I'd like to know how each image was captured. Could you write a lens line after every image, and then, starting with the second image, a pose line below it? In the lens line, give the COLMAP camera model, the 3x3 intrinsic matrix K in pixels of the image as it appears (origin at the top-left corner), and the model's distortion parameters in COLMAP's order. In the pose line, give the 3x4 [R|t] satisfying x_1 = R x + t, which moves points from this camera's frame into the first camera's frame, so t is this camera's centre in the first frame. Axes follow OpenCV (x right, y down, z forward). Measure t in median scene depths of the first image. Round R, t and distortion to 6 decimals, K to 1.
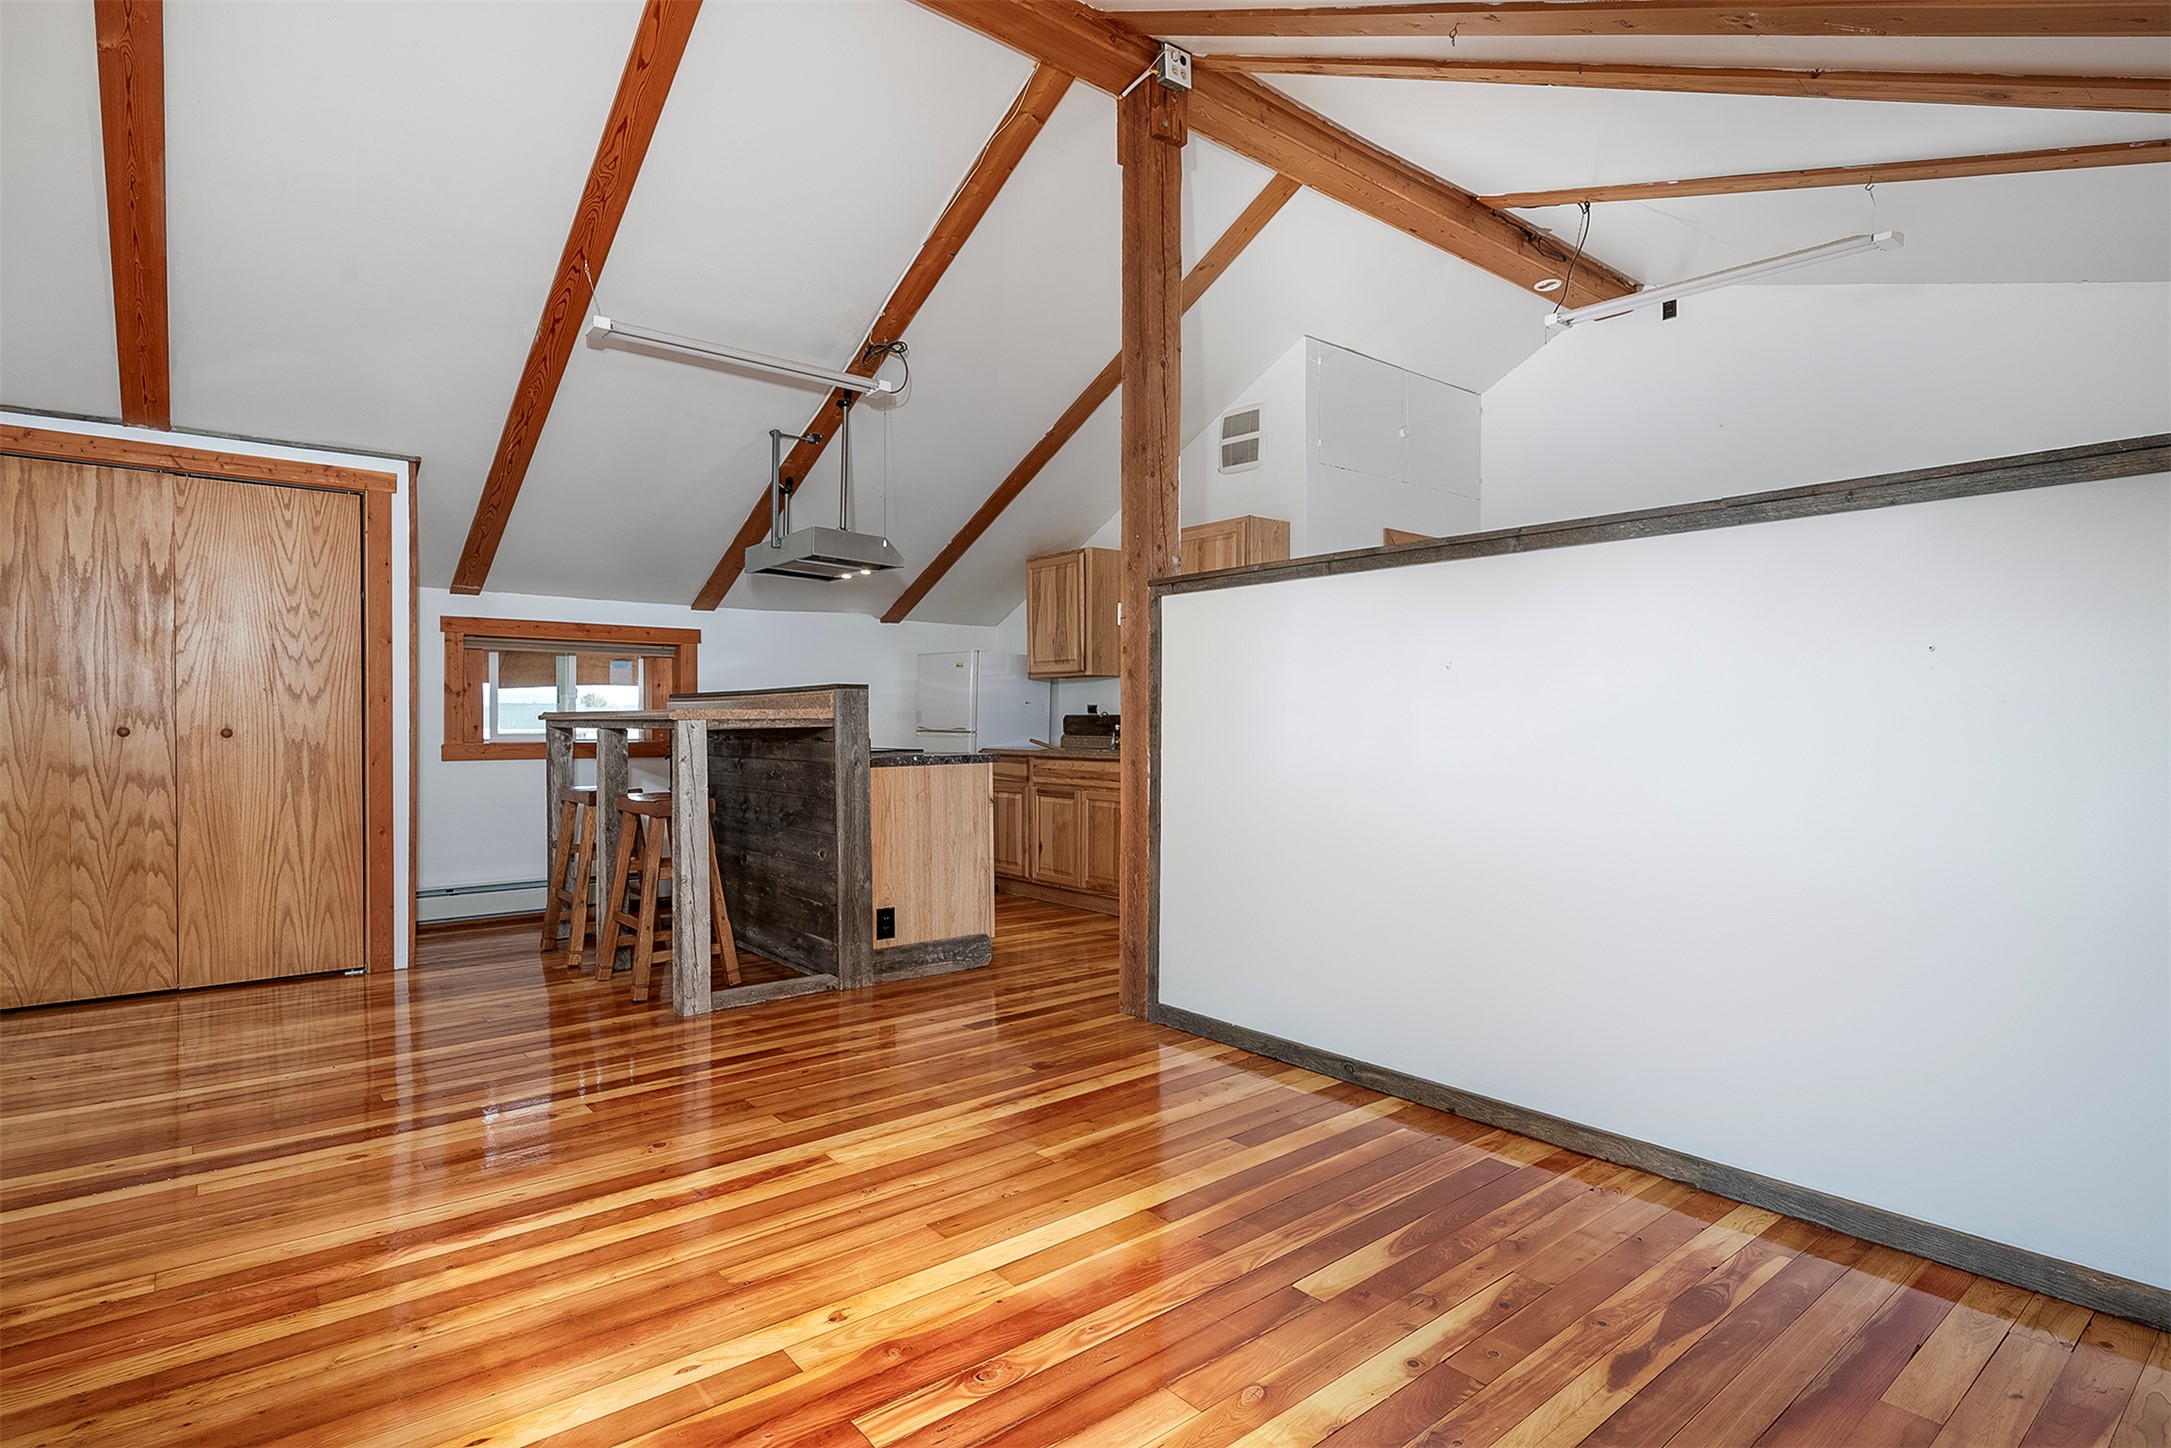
lens RADIAL K [[1080.9, 0, 1096.4], [0, 1080.9, 727.6], [0, 0, 1]] dist [-0.004619, -0.000645]
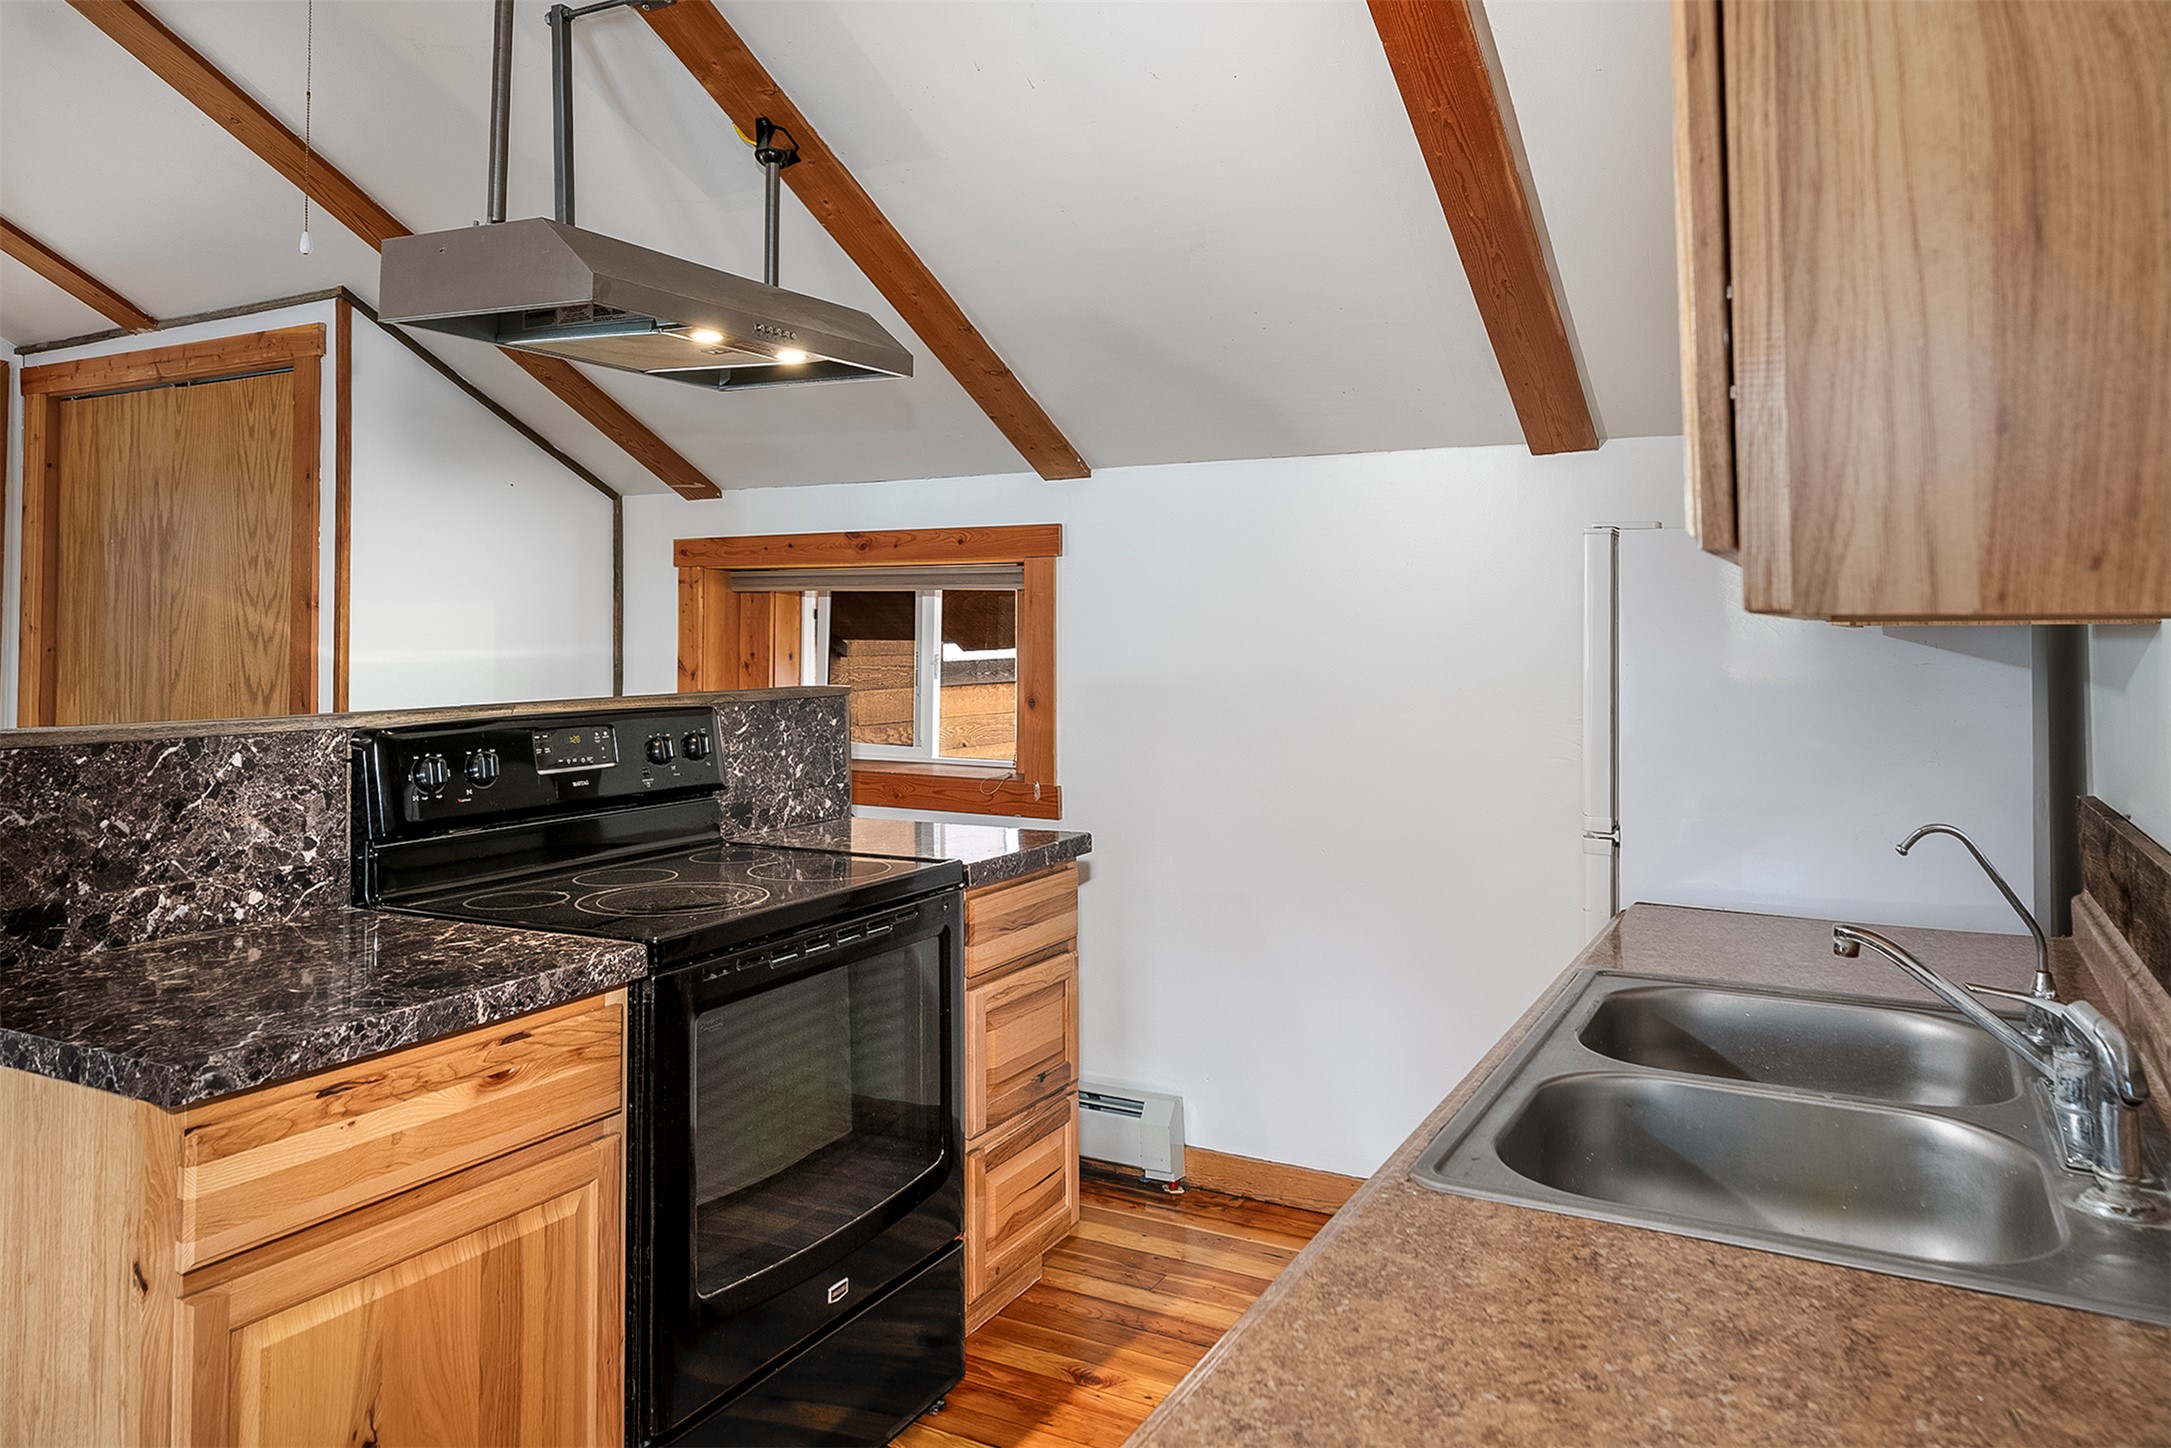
lens RADIAL K [[1553.9, 0, 1093.4], [0, 1553.9, 597.0], [0, 0, 1]] dist [0.000685, -0.046592]
pose [[0.366958, -0.018886, -0.930046, 0.315279], [-0.004419, 0.999747, -0.022044, -0.070407], [0.930227, 0.012199, 0.366782, 1.140705]]
